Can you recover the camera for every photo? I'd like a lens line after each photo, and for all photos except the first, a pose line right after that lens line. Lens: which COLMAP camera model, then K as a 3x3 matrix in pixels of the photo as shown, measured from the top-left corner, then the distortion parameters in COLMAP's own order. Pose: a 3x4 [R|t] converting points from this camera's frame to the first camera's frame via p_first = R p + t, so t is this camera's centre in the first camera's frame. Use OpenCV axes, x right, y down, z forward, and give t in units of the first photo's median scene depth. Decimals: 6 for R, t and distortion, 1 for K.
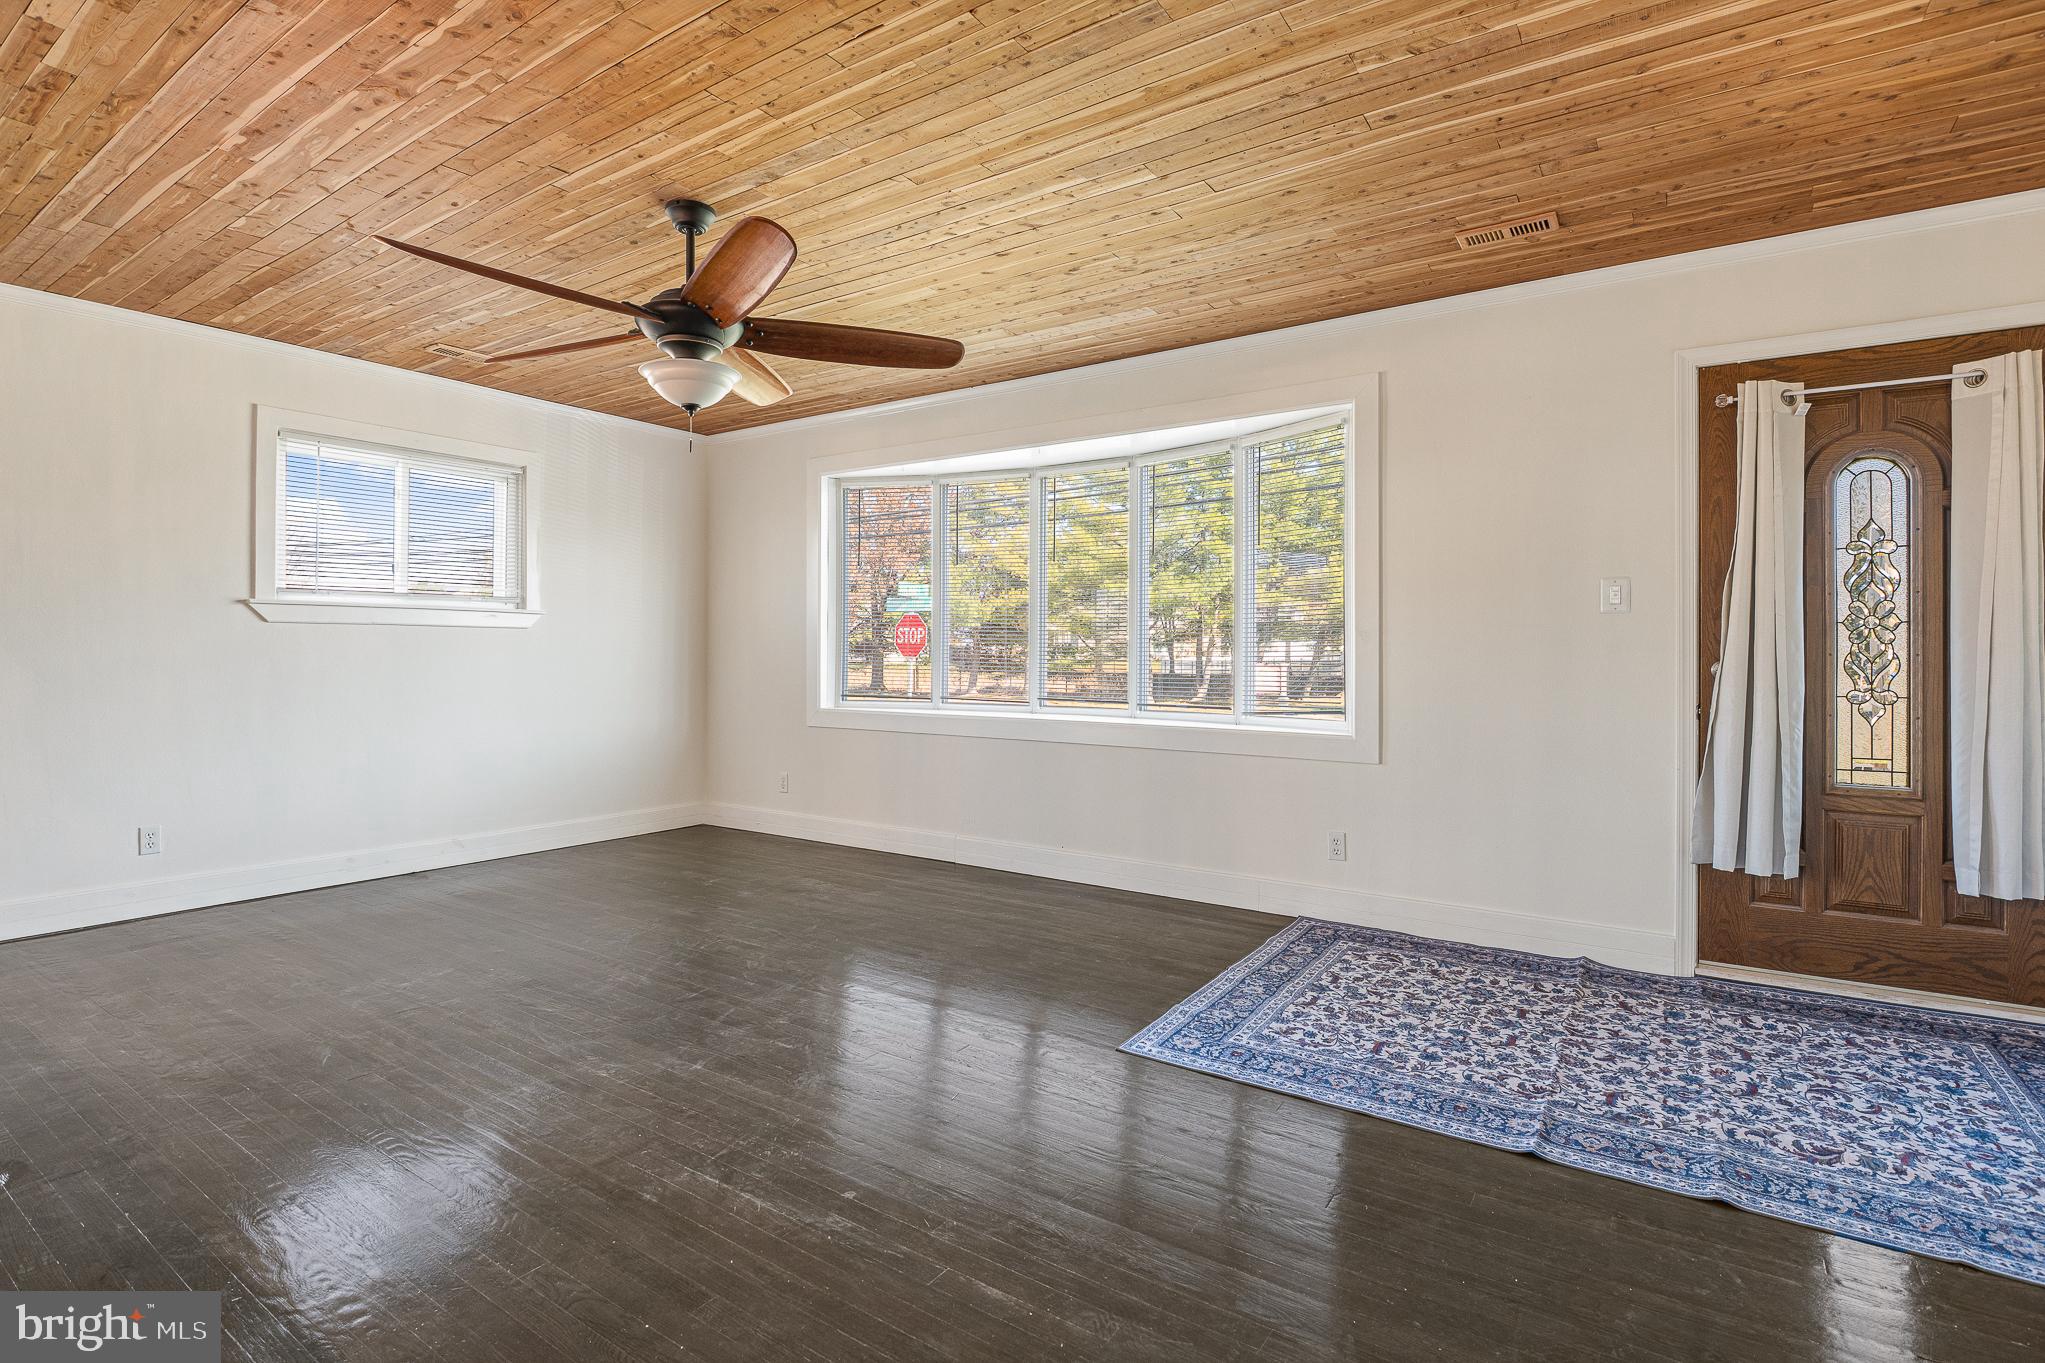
lens RADIAL K [[981.7, 0, 1024.9], [0, 981.7, 660.6], [0, 0, 1]] dist [-0.011228, -0.002631]
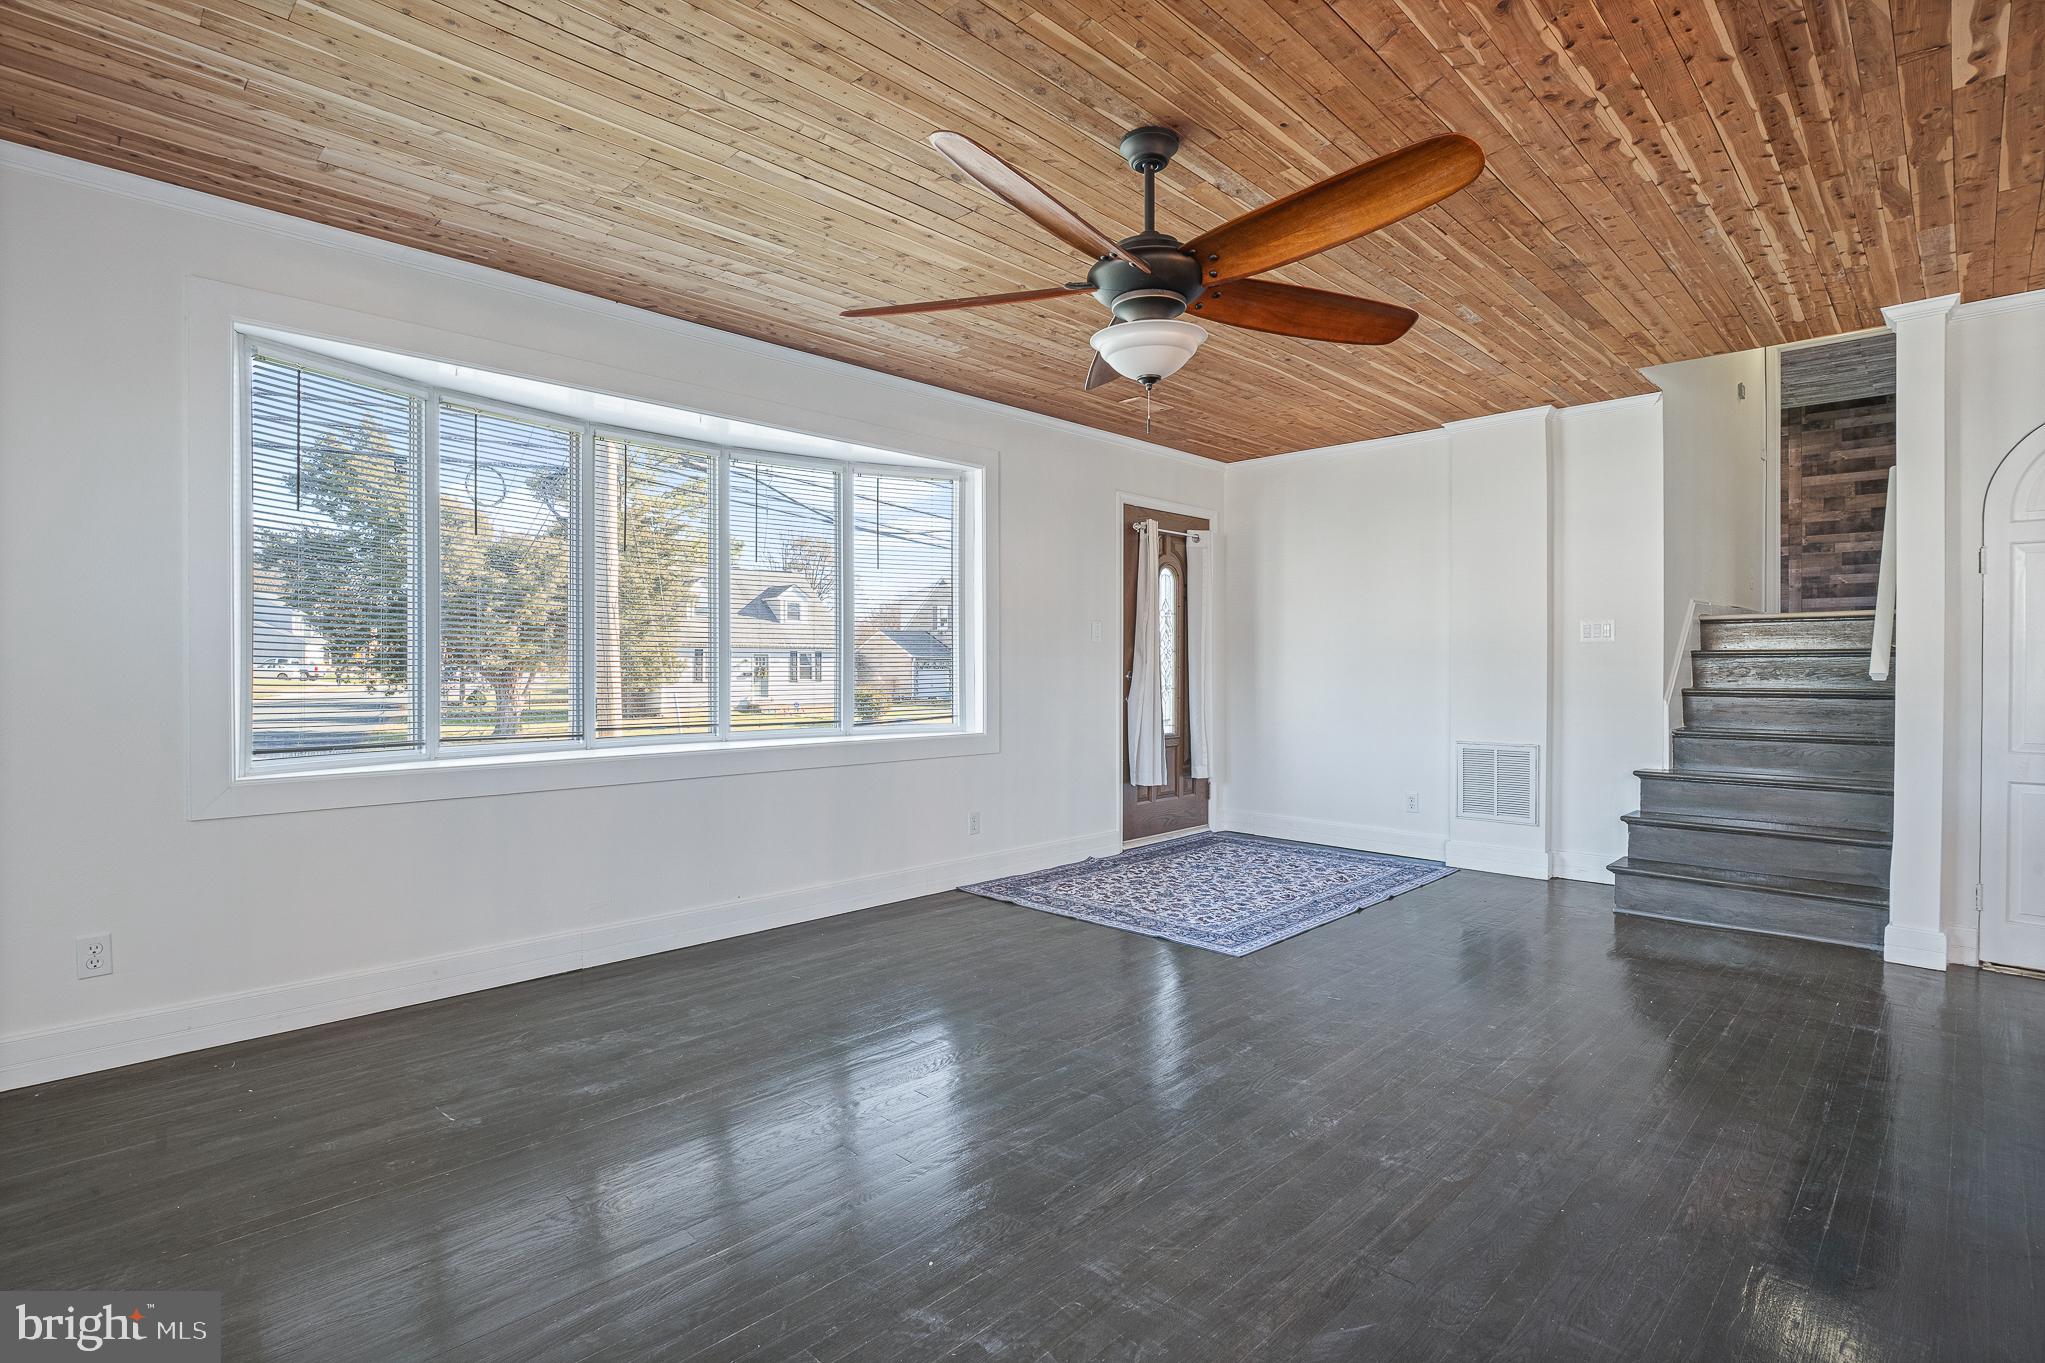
lens RADIAL K [[981.7, 0, 1021.8], [0, 981.7, 681.0], [0, 0, 1]] dist [-0.011228, -0.002631]
pose [[0.180419, -0.017391, 0.983436, -1.096295], [0.008139, 0.999836, 0.016188, -0.012552], [-0.983556, 0.005084, 0.180531, 0.881975]]
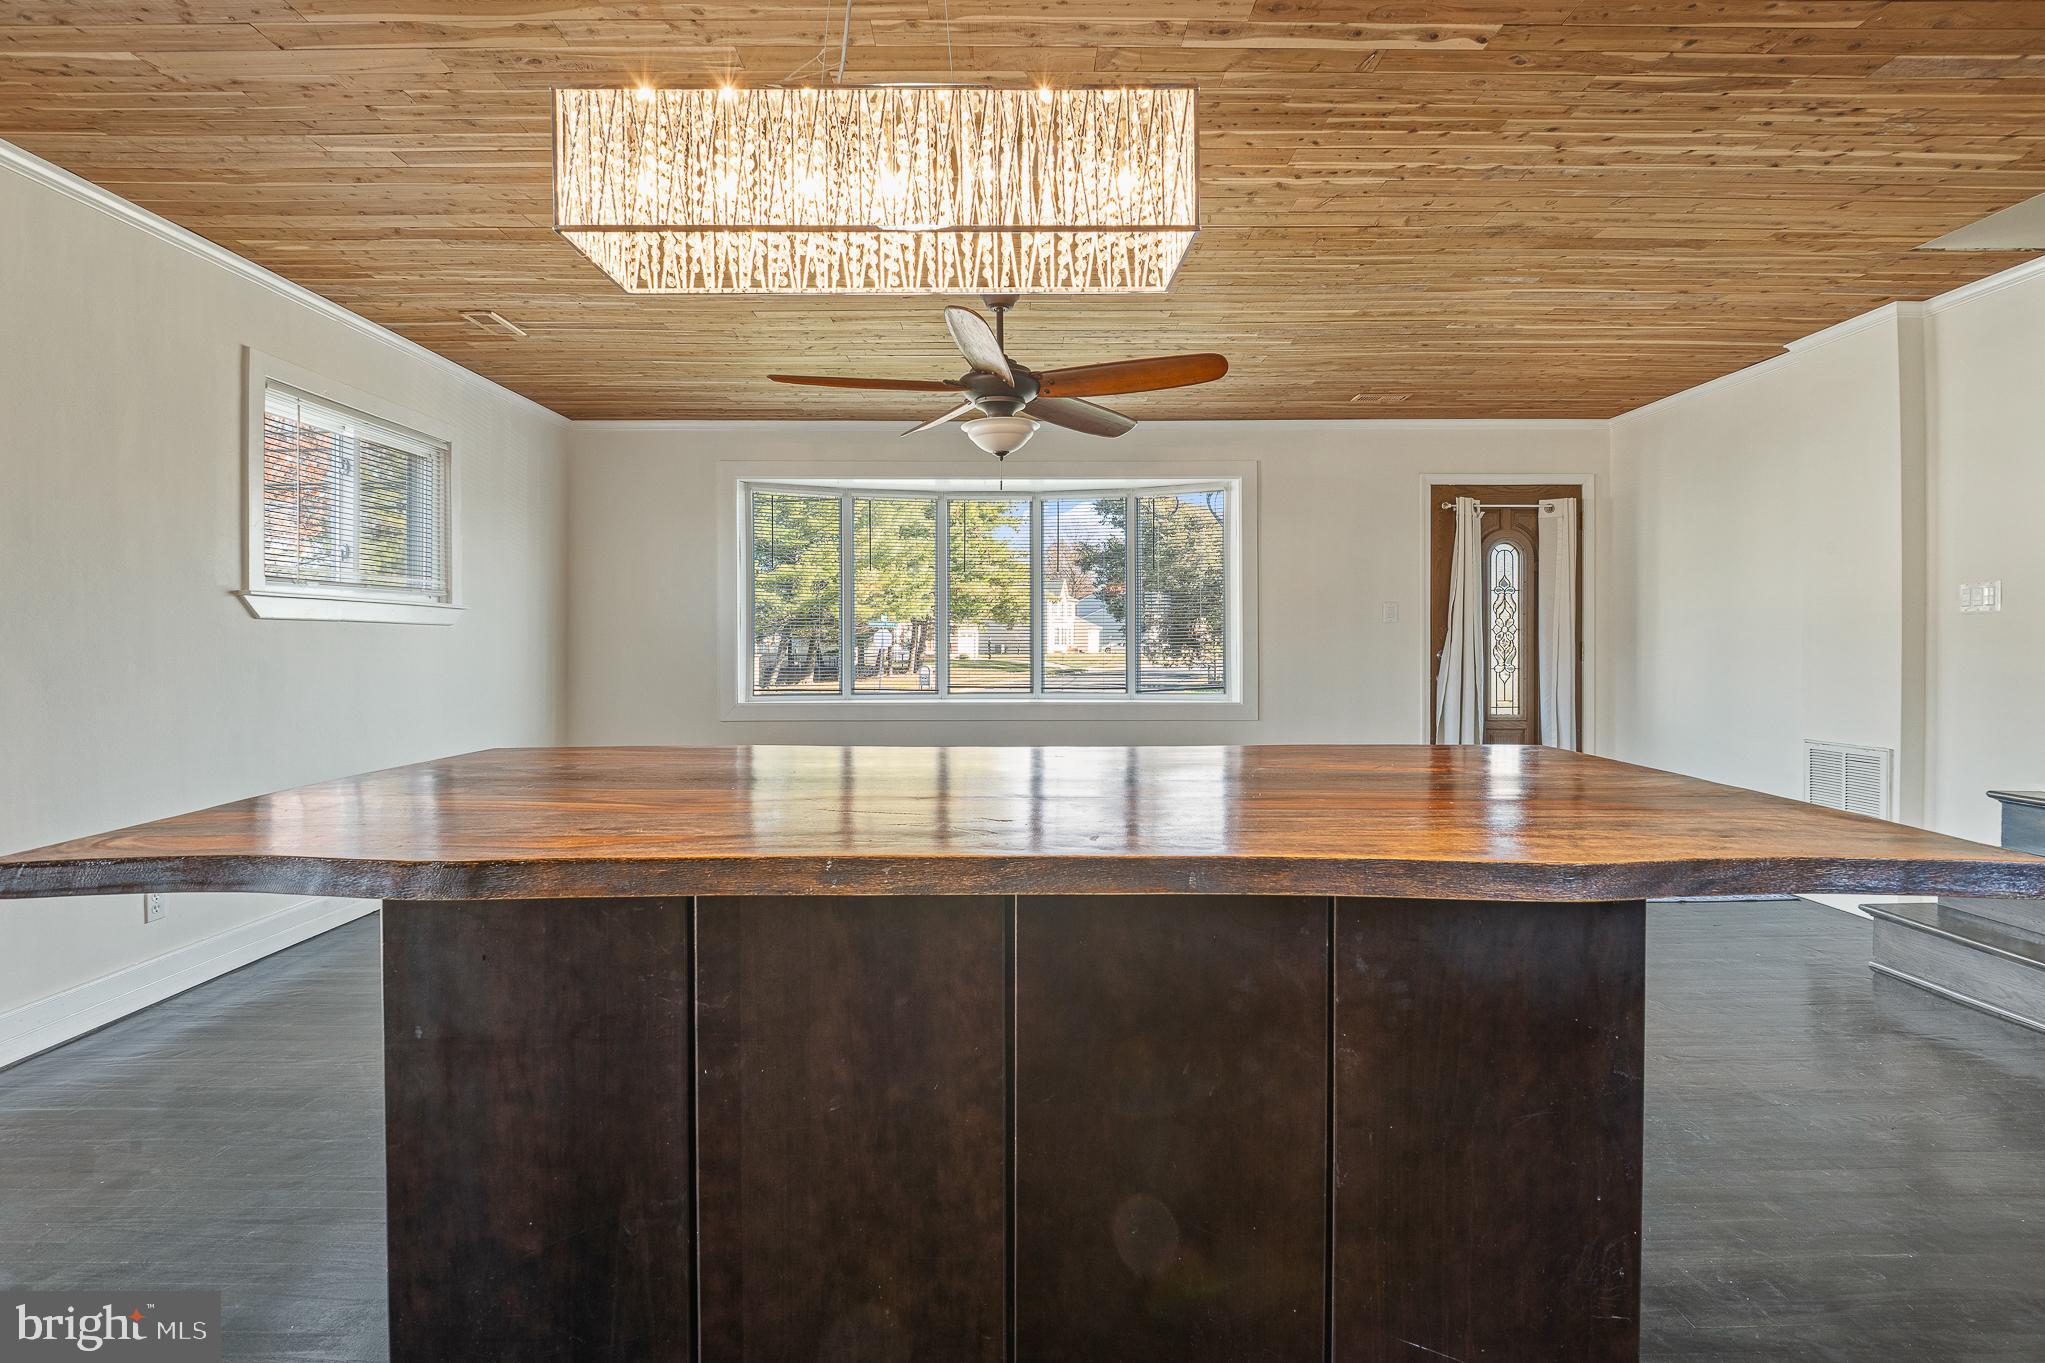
lens RADIAL K [[960.2, 0, 1028.3], [0, 960.2, 665.0], [0, 0, 1]] dist [-0.013437, -0.001175]
pose [[0.823032, -0.018128, 0.567705, -0.923763], [0.009809, 0.999795, 0.017706, -0.011714], [-0.567910, -0.009004, 0.823042, -0.017205]]
